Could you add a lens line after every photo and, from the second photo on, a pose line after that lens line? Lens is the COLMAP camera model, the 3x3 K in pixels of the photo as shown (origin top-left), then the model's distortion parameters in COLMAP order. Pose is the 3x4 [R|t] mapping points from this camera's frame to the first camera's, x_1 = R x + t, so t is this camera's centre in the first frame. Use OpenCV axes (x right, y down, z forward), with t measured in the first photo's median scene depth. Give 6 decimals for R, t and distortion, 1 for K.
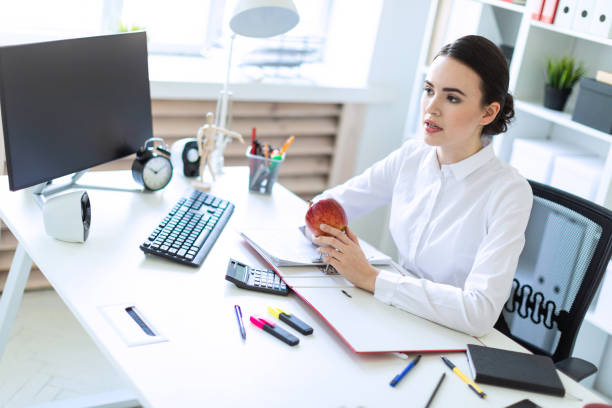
lens RADIAL K [[901.4, 0, 306.0], [0, 901.4, 204.0], [0, 0, 1]] dist [0.026570, 0.025015]
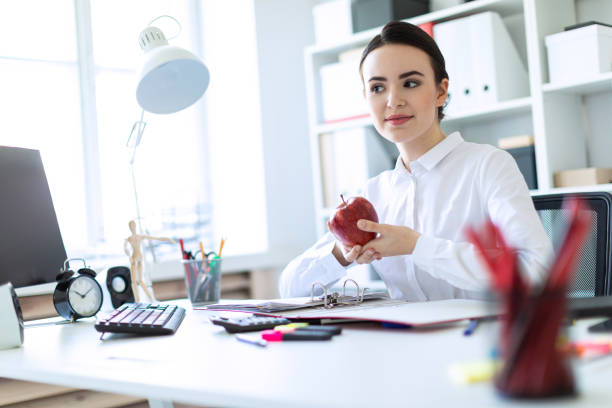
lens RADIAL K [[901.4, 0, 306.0], [0, 901.4, 204.0], [0, 0, 1]] dist [0.026570, 0.025015]
pose [[0.951998, -0.230911, 0.200949, -0.137851], [0.286004, 0.904953, -0.315058, 0.250569], [-0.109099, 0.357407, 0.927555, 0.185890]]
